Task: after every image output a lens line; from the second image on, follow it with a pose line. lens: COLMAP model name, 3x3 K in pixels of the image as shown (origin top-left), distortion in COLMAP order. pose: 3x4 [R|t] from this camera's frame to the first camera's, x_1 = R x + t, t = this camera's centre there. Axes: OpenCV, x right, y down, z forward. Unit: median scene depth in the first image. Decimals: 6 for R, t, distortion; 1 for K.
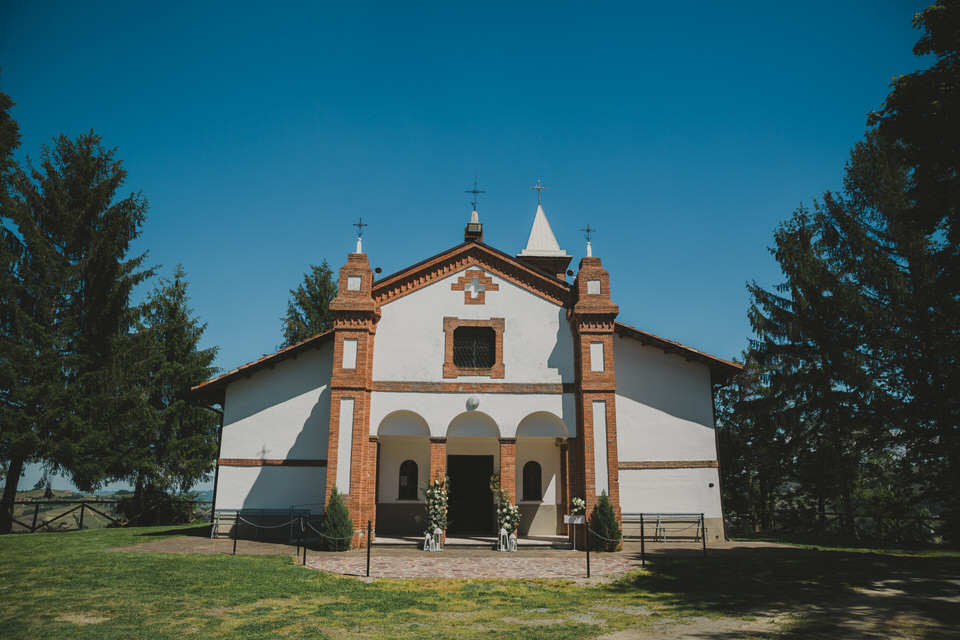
lens RADIAL K [[602.5, 0, 481.5], [0, 602.5, 339.0], [0, 0, 1]] dist [-0.085501, -0.000342]
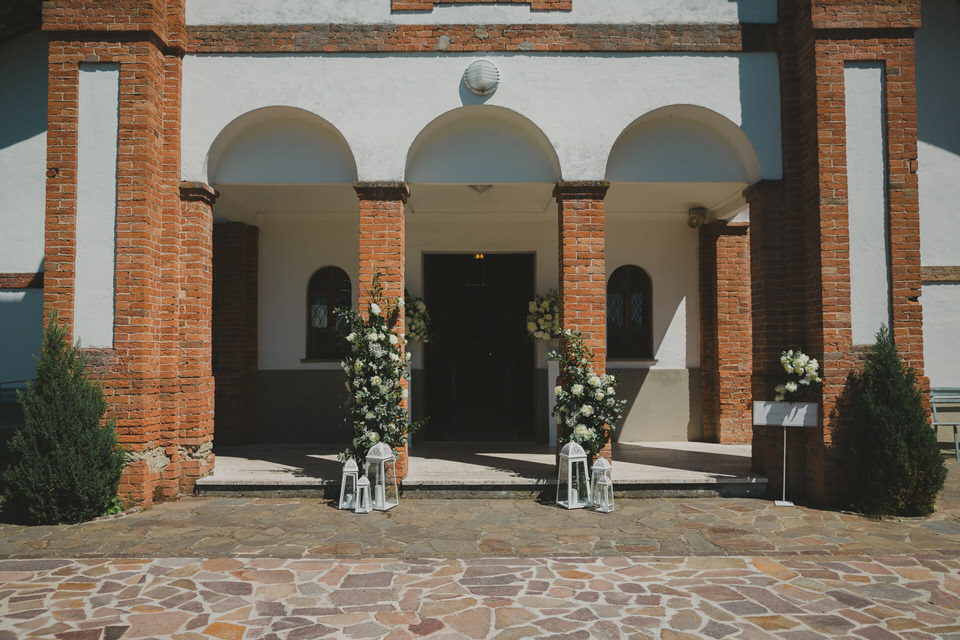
lens RADIAL K [[602.5, 0, 481.5], [0, 602.5, 339.0], [0, 0, 1]] dist [-0.085501, -0.000342]
pose [[0.999406, -0.010342, -0.032872, -0.003843], [0.017647, 0.972935, 0.230404, 0.176047], [0.029599, -0.230848, 0.972540, 0.661053]]
